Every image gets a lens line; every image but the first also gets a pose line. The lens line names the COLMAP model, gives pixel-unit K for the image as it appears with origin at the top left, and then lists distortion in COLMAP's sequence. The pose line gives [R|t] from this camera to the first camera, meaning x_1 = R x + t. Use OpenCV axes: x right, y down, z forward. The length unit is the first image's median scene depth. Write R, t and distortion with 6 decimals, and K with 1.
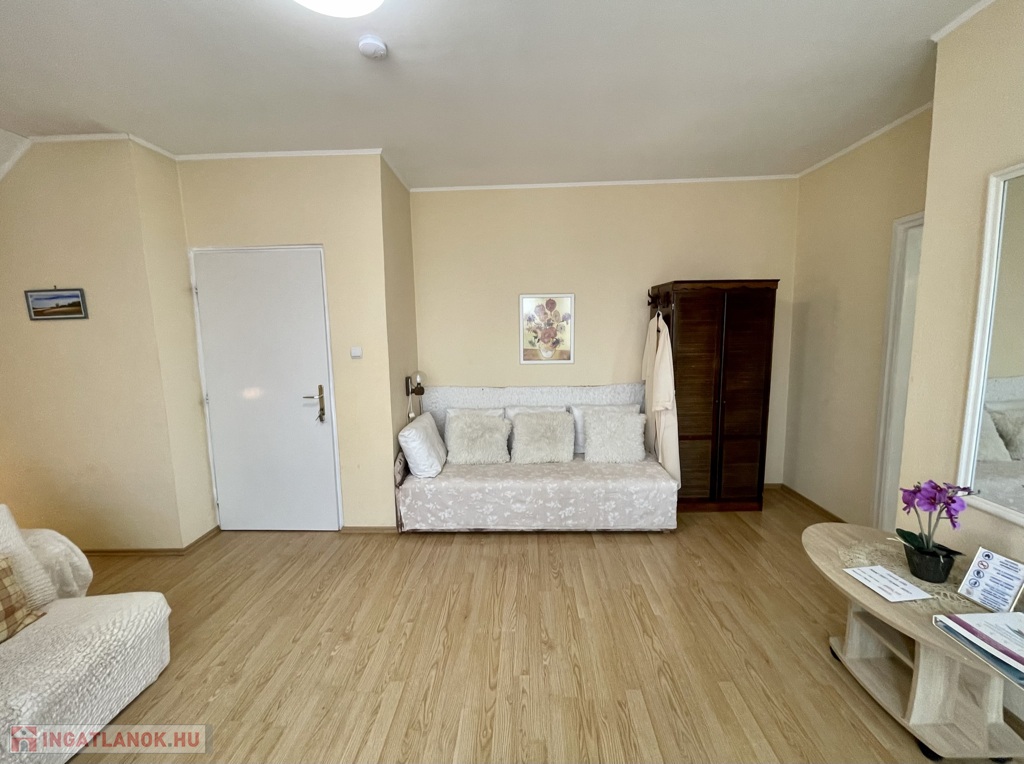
lens RADIAL K [[408.5, 0, 508.0], [0, 408.5, 377.0], [0, 0, 1]] dist [0.000485, -0.000398]
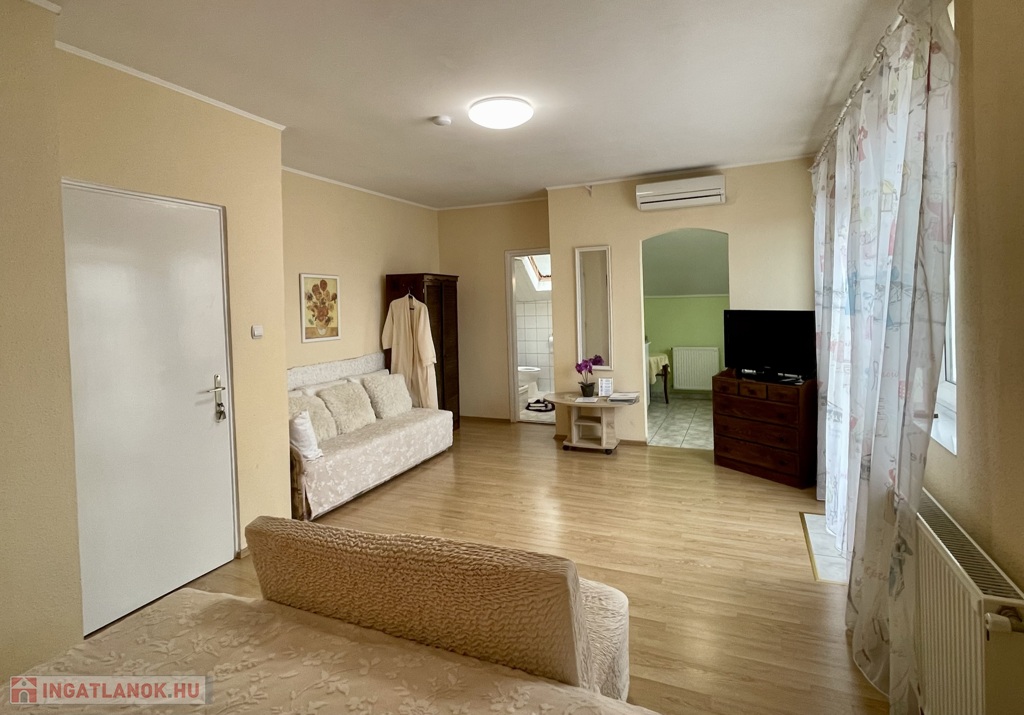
lens RADIAL K [[521.2, 0, 513.9], [0, 521.2, 307.0], [0, 0, 1]] dist [0.005706, -0.000786]
pose [[0.369210, 0.000871, 0.929346, -1.442310], [0.128090, 0.990408, -0.051815, 0.019727], [-0.920477, 0.138171, 0.365557, 0.086505]]
